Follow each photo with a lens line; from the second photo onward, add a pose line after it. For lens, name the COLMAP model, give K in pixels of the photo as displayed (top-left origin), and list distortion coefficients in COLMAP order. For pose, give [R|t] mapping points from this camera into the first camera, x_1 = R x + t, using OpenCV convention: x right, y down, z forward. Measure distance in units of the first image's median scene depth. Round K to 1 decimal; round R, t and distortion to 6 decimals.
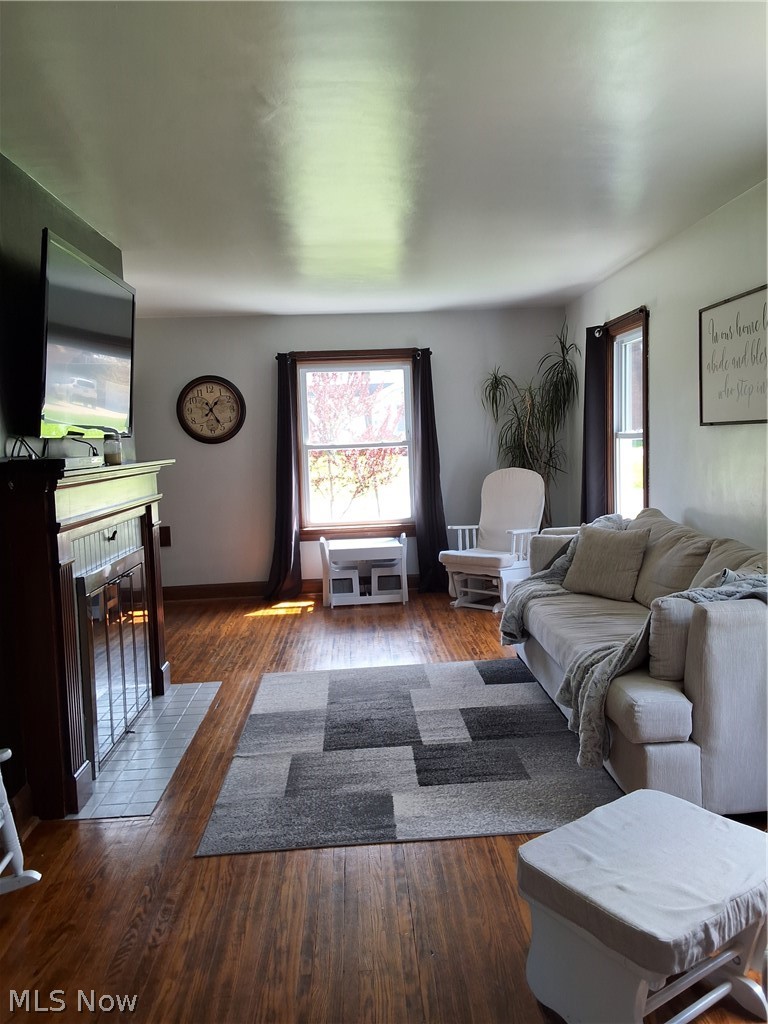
lens RADIAL K [[841.0, 0, 389.2], [0, 841.0, 509.1], [0, 0, 1]] dist [0.101622, -0.002192]
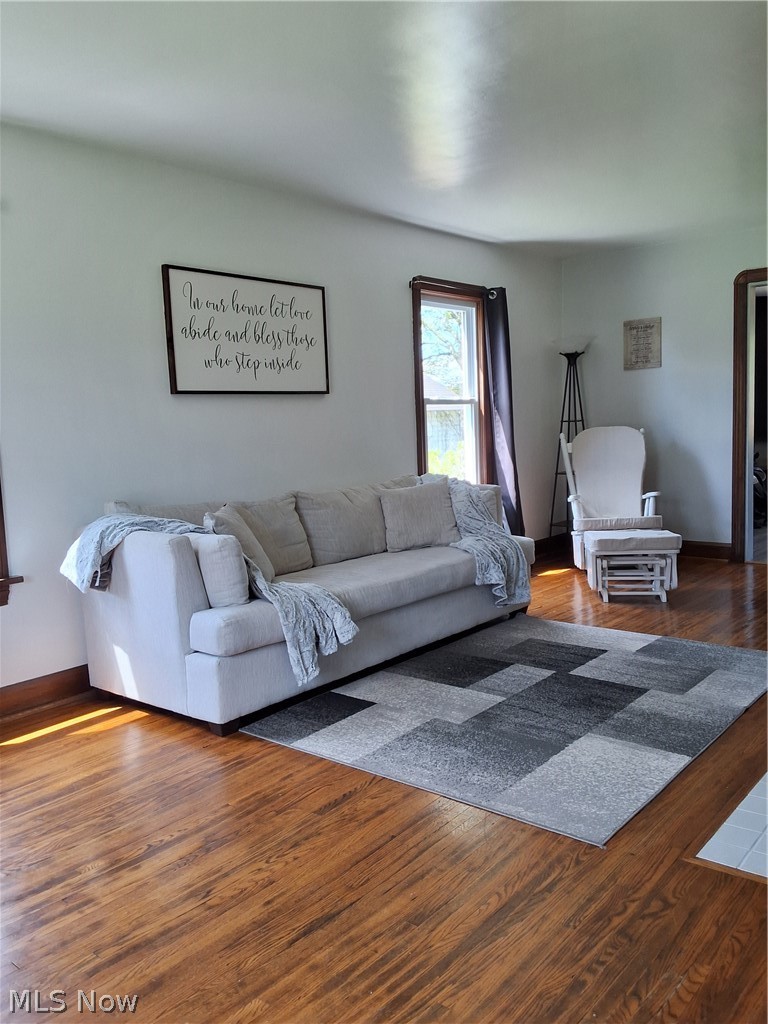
lens RADIAL K [[841.0, 0, 389.2], [0, 841.0, 509.1], [0, 0, 1]] dist [0.101622, -0.002192]
pose [[-0.742234, -0.021944, 0.669781, -0.475123], [0.111035, 0.981622, 0.155207, -0.103822], [-0.660878, 0.189570, -0.726157, 1.736033]]
